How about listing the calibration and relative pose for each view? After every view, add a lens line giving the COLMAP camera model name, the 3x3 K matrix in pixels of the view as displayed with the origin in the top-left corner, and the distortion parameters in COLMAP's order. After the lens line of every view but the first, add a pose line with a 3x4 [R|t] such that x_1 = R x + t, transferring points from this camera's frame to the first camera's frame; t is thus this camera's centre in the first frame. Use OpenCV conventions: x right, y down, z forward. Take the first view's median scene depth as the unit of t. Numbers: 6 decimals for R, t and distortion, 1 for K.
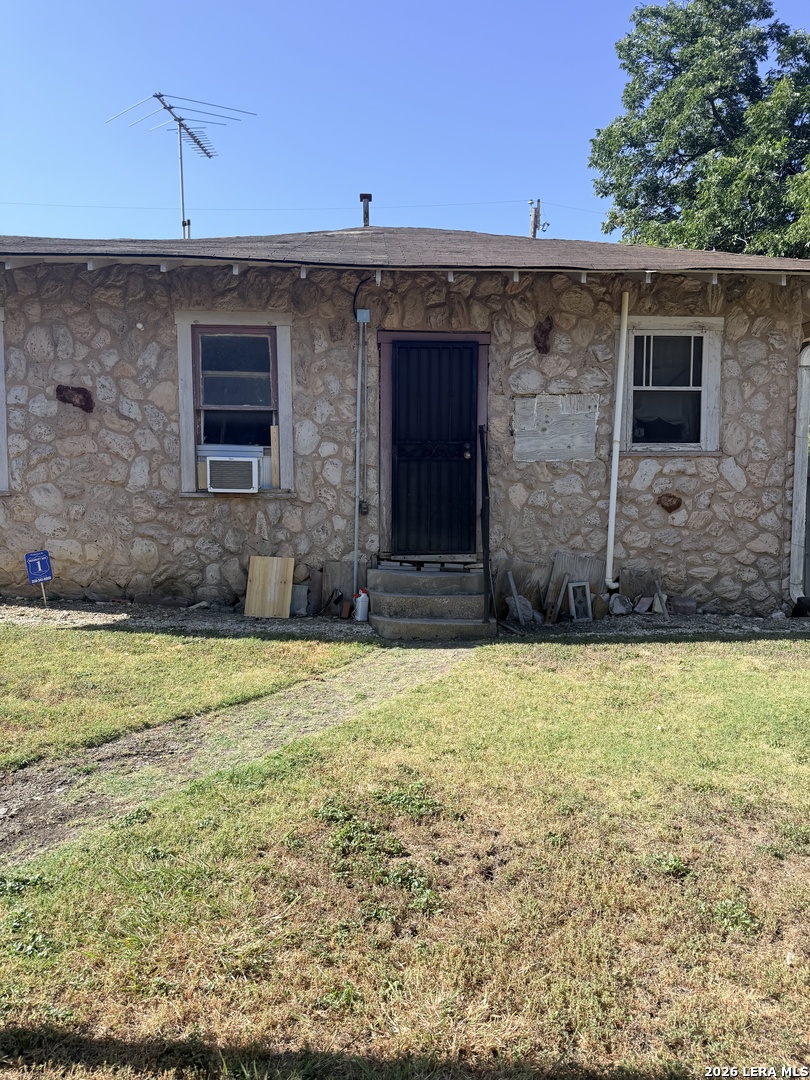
lens RADIAL K [[760.6, 0, 405.4], [0, 760.6, 540.0], [0, 0, 1]] dist [0.045215, -0.069015]
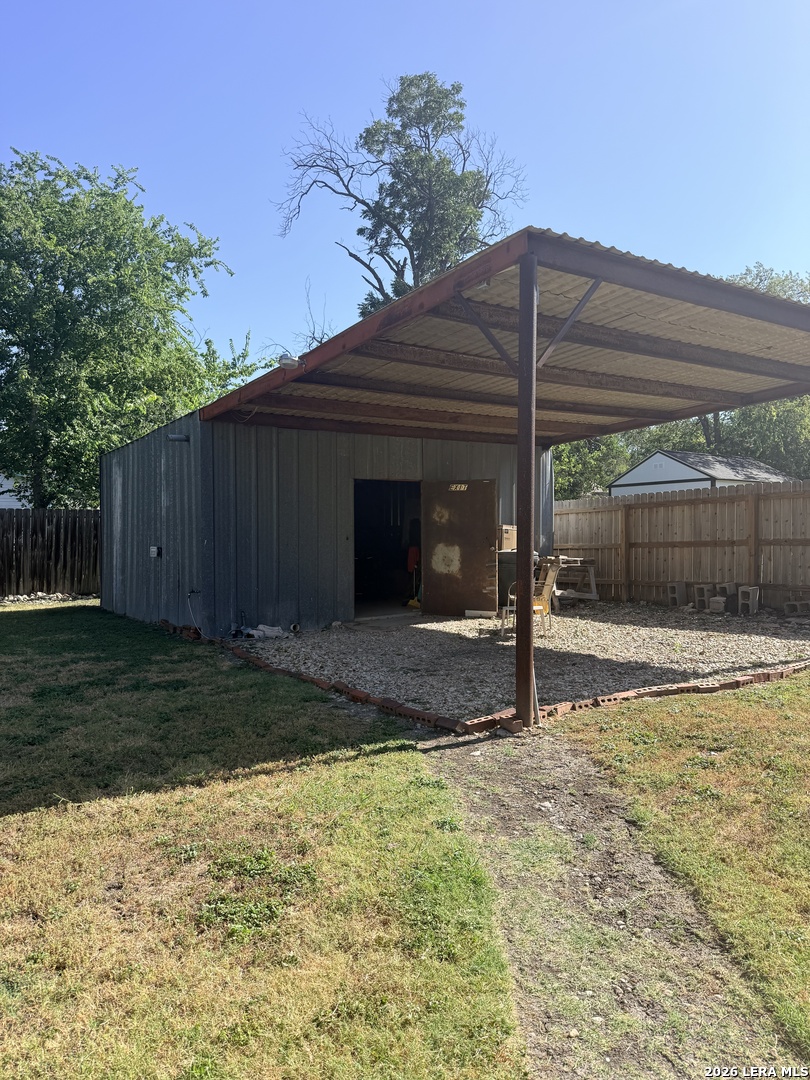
lens RADIAL K [[760.6, 0, 405.2], [0, 760.6, 535.2], [0, 0, 1]] dist [0.045215, -0.069015]
pose [[-0.844477, 0.006477, -0.535553, 0.157763], [-0.035828, 0.997004, 0.068552, -0.076055], [0.534392, 0.077078, -0.841715, 0.922806]]
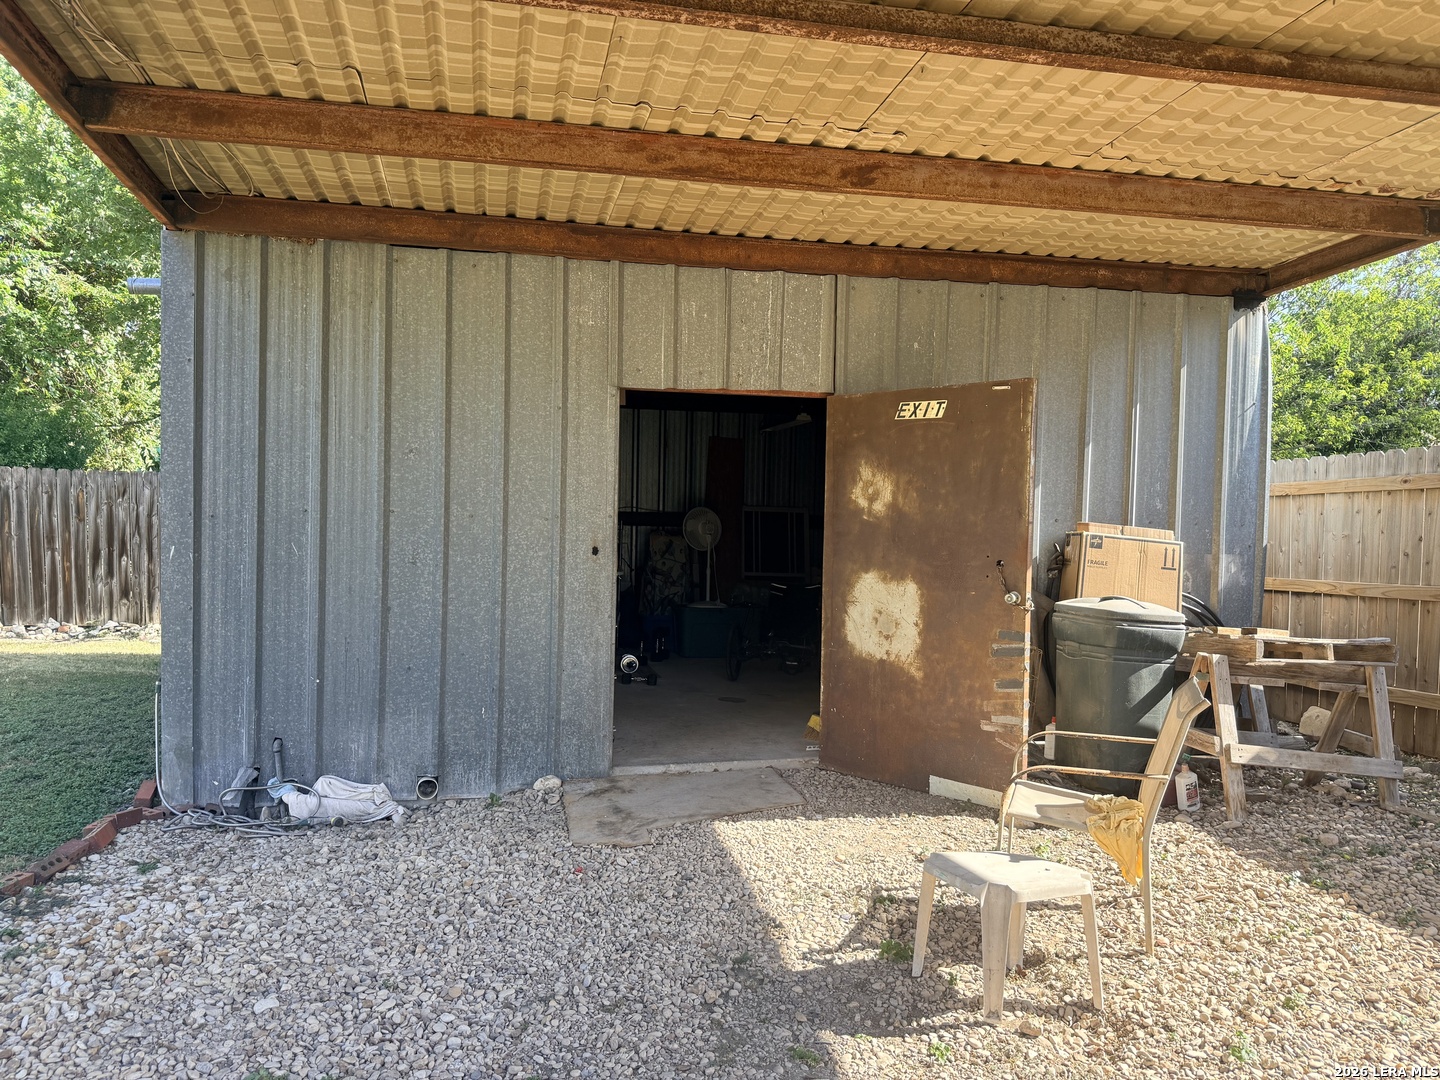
lens RADIAL K [[1014.1, 0, 715.1], [0, 1014.1, 536.6], [0, 0, 1]] dist [0.045215, -0.069015]
pose [[-0.981680, -0.014637, -0.189974, -0.630501], [-0.033105, 0.994983, 0.094404, -0.038639], [0.187639, 0.098964, -0.977240, 0.209312]]
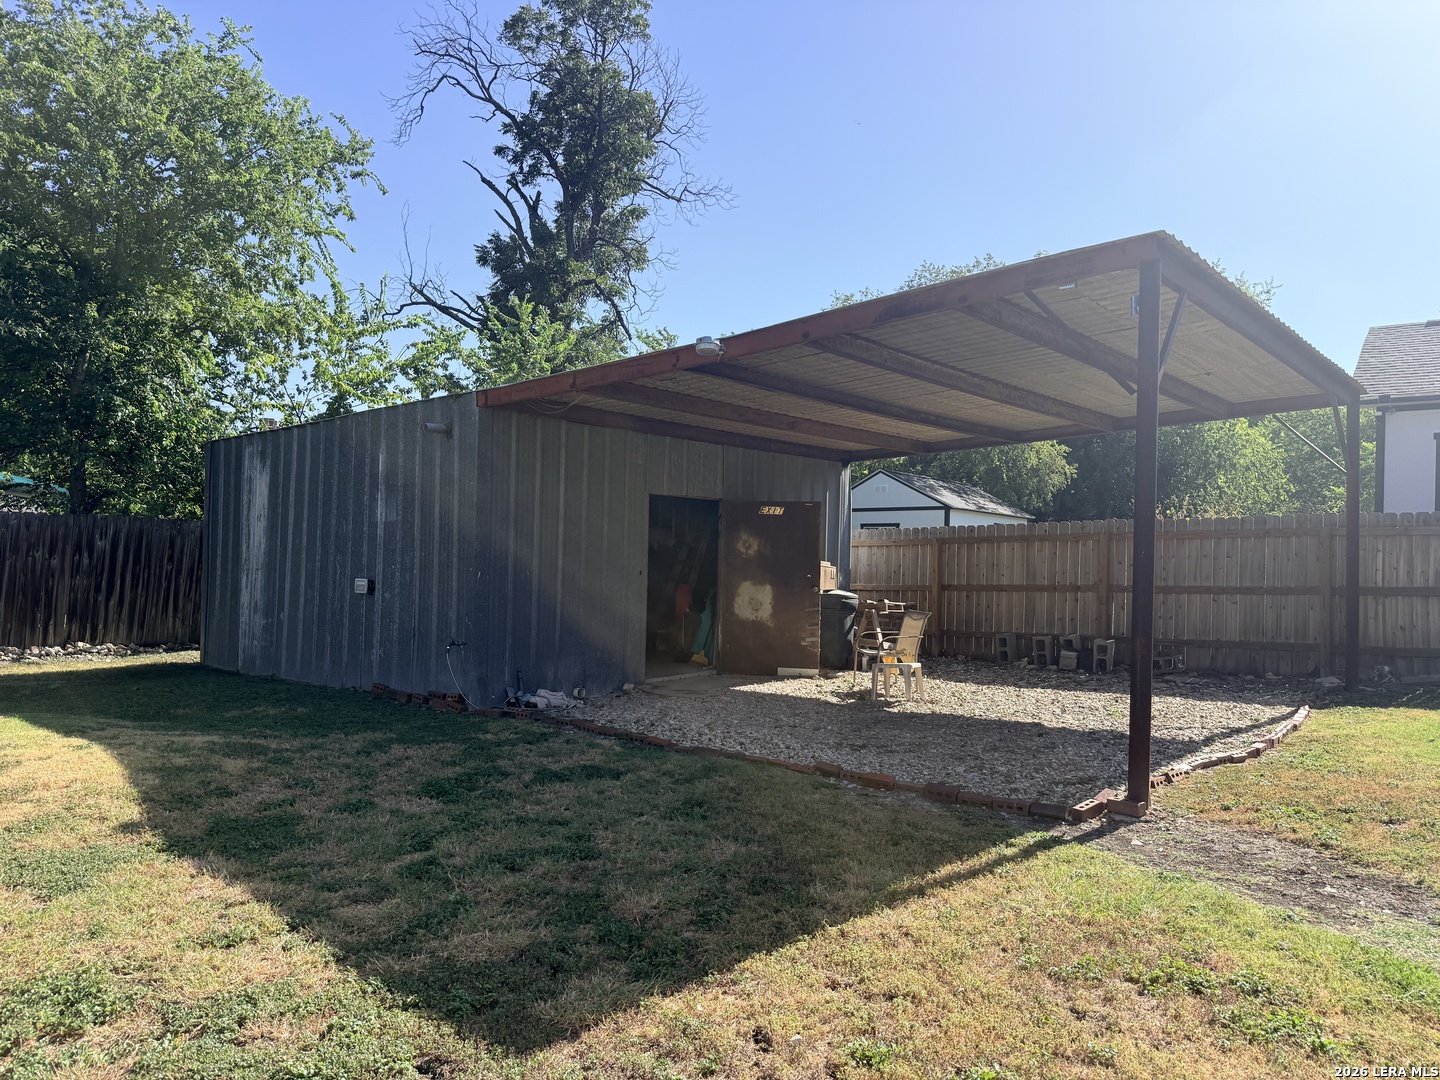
lens RADIAL K [[1014.1, 0, 717.5], [0, 1014.1, 537.4], [0, 0, 1]] dist [0.045215, -0.069015]
pose [[-0.659895, -0.032313, -0.750662, 0.579002], [-0.078344, 0.996588, 0.025972, -0.060639], [0.747262, 0.075949, -0.660175, 0.624023]]
